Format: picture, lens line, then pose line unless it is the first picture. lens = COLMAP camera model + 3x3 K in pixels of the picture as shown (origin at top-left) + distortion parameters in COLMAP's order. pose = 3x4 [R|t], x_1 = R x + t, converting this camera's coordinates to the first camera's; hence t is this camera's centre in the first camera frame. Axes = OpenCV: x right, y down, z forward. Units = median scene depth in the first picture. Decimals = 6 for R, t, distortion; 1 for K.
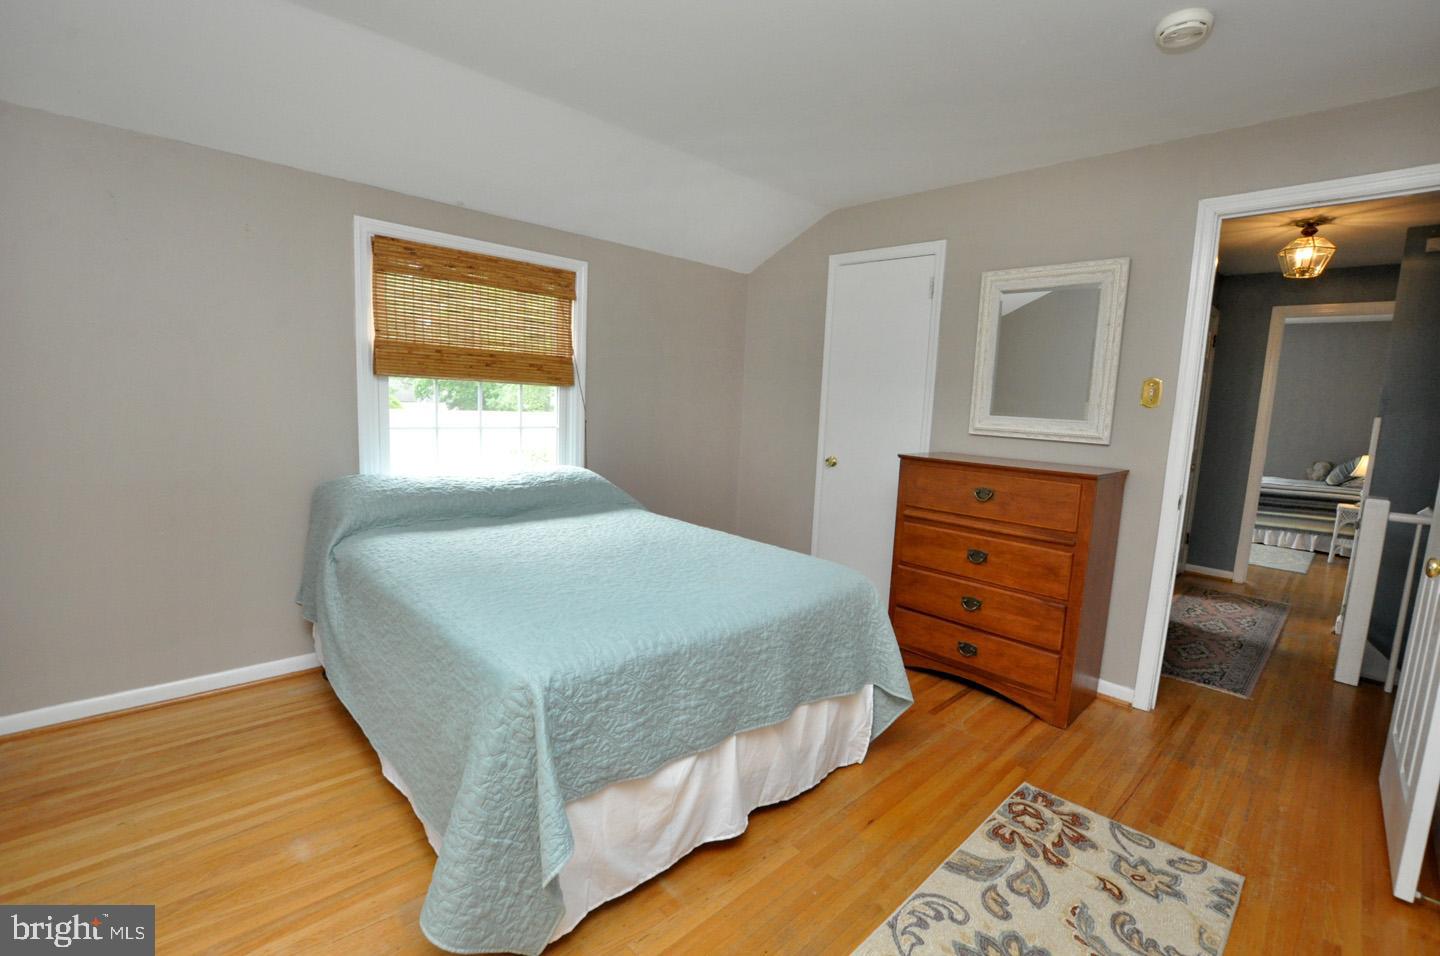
lens RADIAL K [[631.7, 0, 723.1], [0, 631.7, 477.6], [0, 0, 1]] dist [-0.040527, 0.007728]
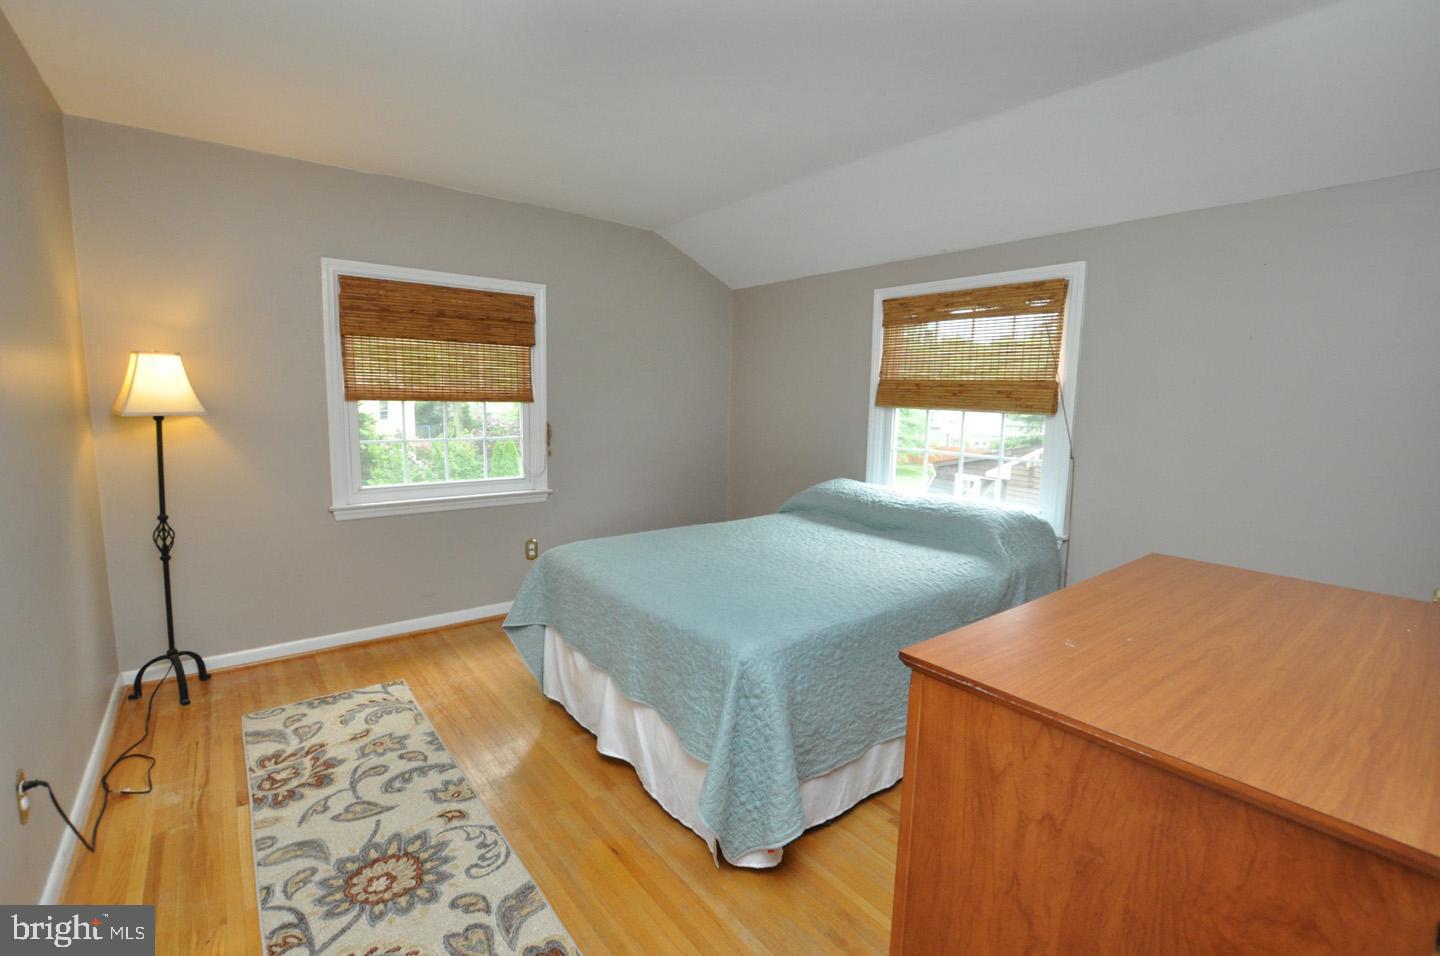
lens RADIAL K [[631.7, 0, 723.1], [0, 631.7, 477.6], [0, 0, 1]] dist [-0.040527, 0.007728]
pose [[-0.084973, 0.079867, -0.993177, 1.285793], [-0.151255, 0.984196, 0.092085, -0.146770], [0.984836, 0.158047, -0.071550, 1.297119]]
